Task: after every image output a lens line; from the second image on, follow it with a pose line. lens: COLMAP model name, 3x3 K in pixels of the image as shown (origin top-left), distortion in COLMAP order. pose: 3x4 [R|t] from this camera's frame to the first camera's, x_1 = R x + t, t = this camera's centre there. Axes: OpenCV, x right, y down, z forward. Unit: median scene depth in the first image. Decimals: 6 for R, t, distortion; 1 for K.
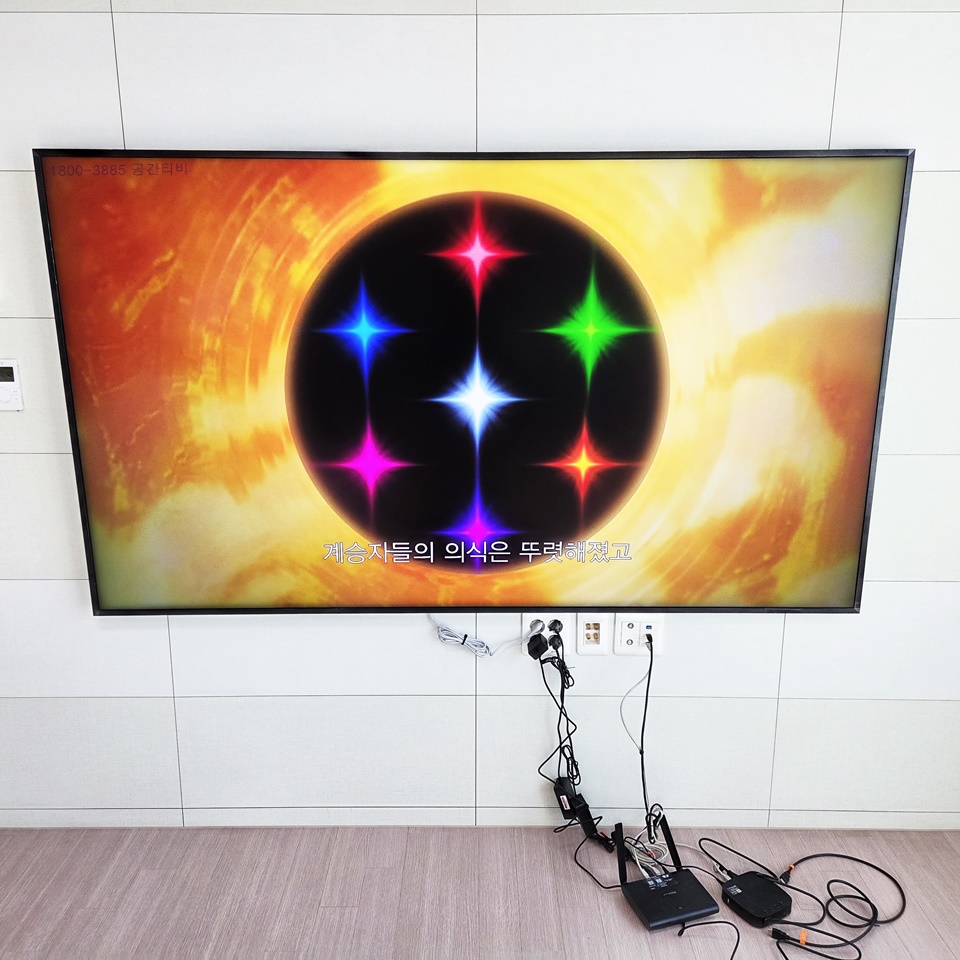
lens RADIAL K [[855.7, 0, 472.4], [0, 855.7, 476.3], [0, 0, 1]] dist [0.079986, -0.067143]
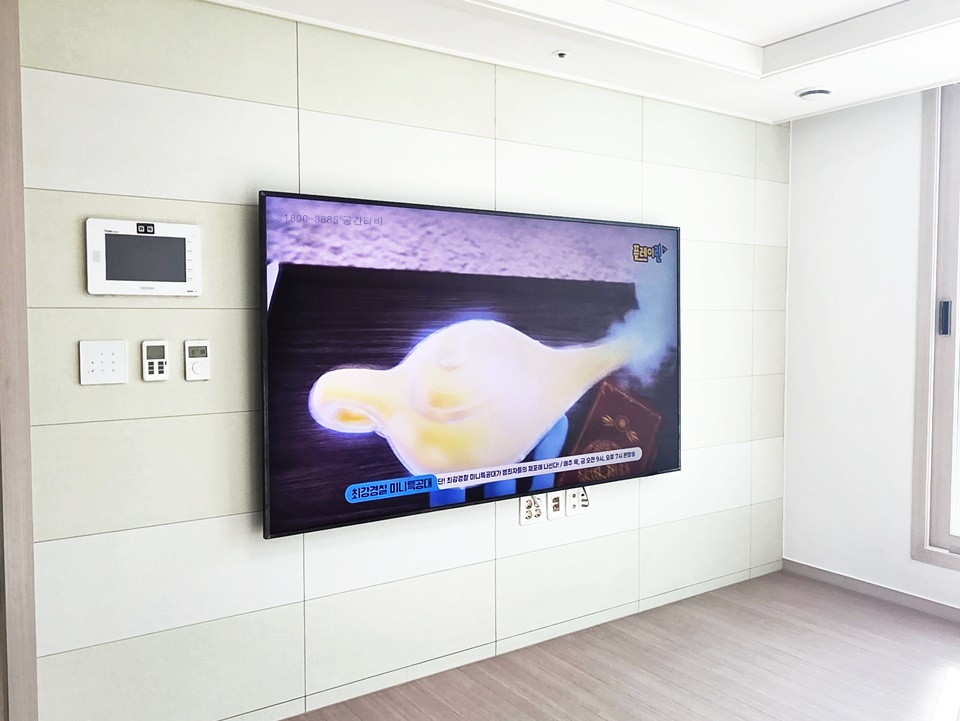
lens RADIAL K [[804.5, 0, 482.4], [0, 804.5, 362.7], [0, 0, 1]] dist [0.008941, 0.001596]
pose [[0.819071, -0.036102, 0.572555, -0.801233], [0.133372, 0.982656, -0.128836, 0.097890], [-0.557974, 0.181888, 0.809680, -0.172545]]
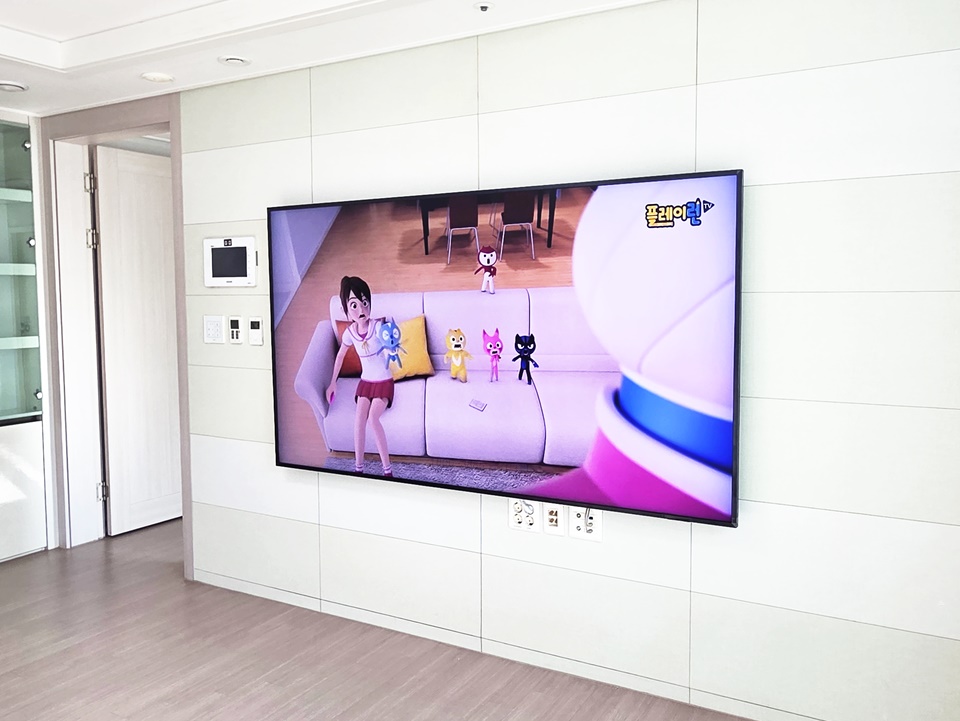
lens RADIAL K [[804.5, 0, 473.7], [0, 804.5, 356.5], [0, 0, 1]] dist [0.008941, 0.001596]
pose [[0.866401, 0.032969, -0.498259, 0.652890], [-0.107141, 0.986853, -0.121004, 0.095762], [0.487719, 0.158222, 0.858543, -0.204853]]
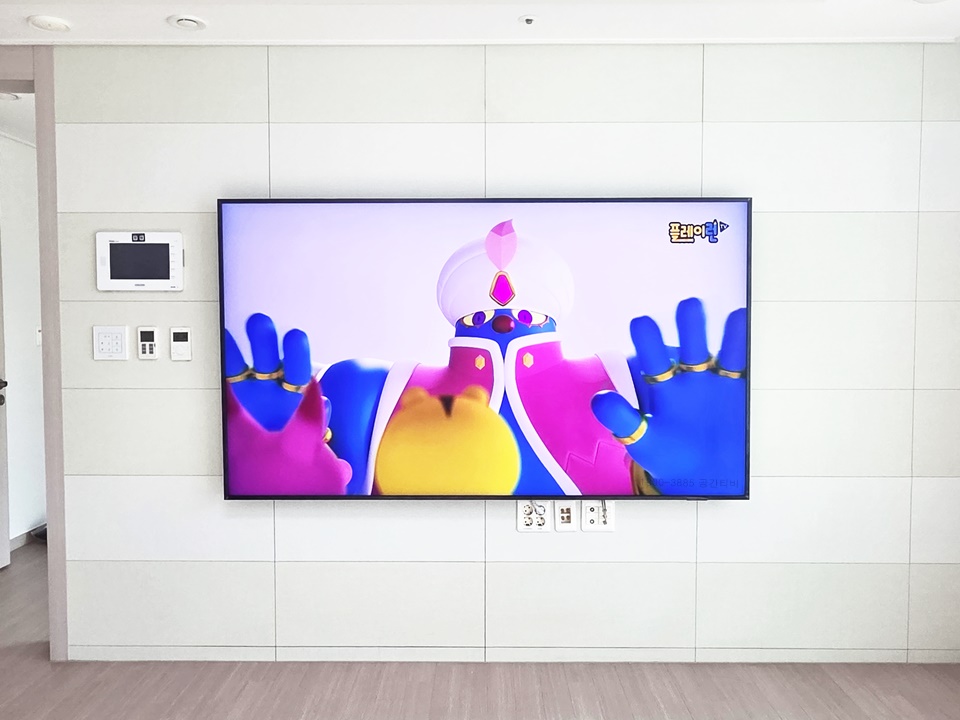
lens RADIAL K [[798.2, 0, 474.9], [0, 798.2, 361.9], [0, 0, 1]] dist [0.005944, 0.007145]
pose [[0.999968, -0.001006, -0.007906, -0.001595], [-0.000359, 0.985305, -0.170806, 0.155685], [0.007962, 0.170803, 0.985273, -0.358252]]
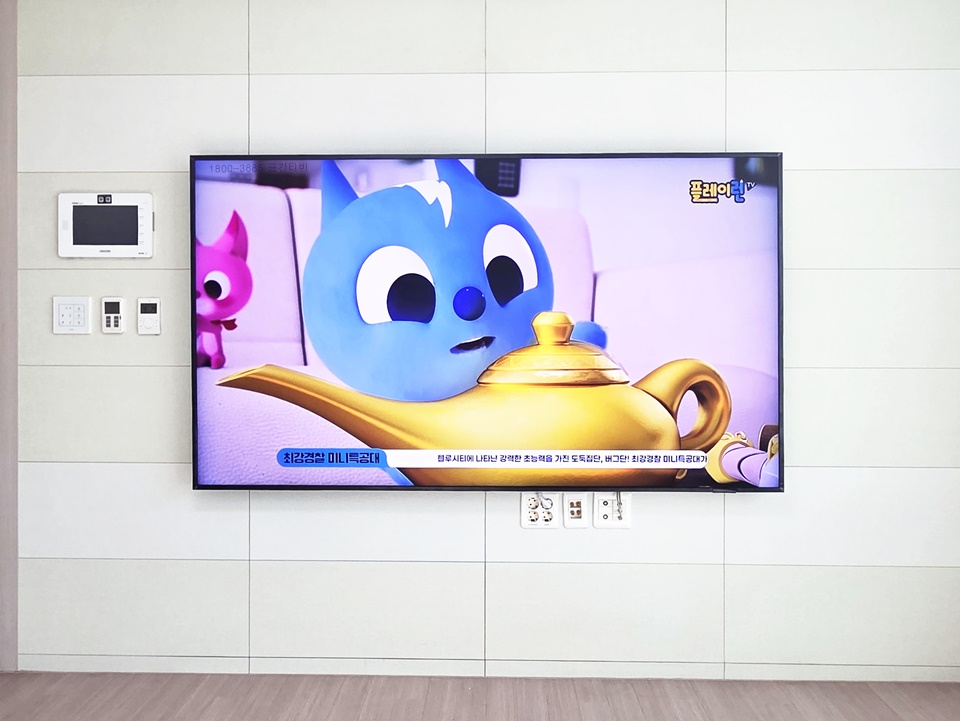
lens RADIAL K [[804.5, 0, 474.9], [0, 804.5, 332.0], [0, 0, 1]] dist [0.008941, 0.001596]
pose [[0.999695, 0.000270, -0.024706, 0.018870], [-0.005551, 0.976826, -0.213962, 0.179078], [0.024076, 0.214033, 0.976530, -0.227328]]
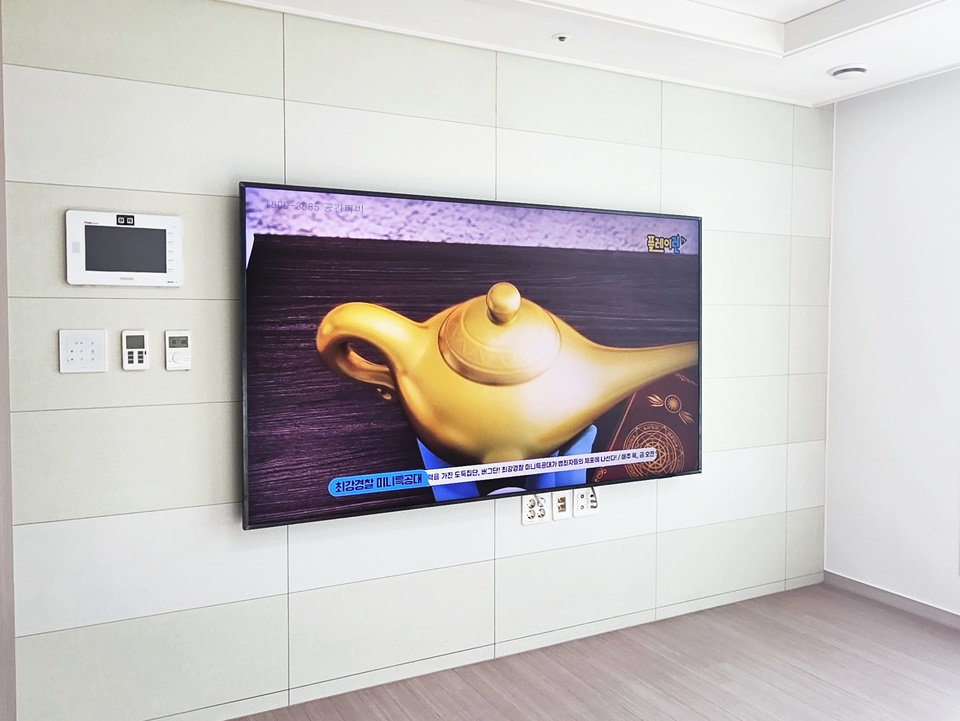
lens RADIAL K [[804.5, 0, 481.0], [0, 804.5, 356.8], [0, 0, 1]] dist [0.008941, 0.001596]
pose [[0.878902, -0.024634, 0.476366, -0.654293], [0.107959, 0.983025, -0.148350, 0.119534], [-0.464625, 0.181813, 0.866642, -0.220974]]
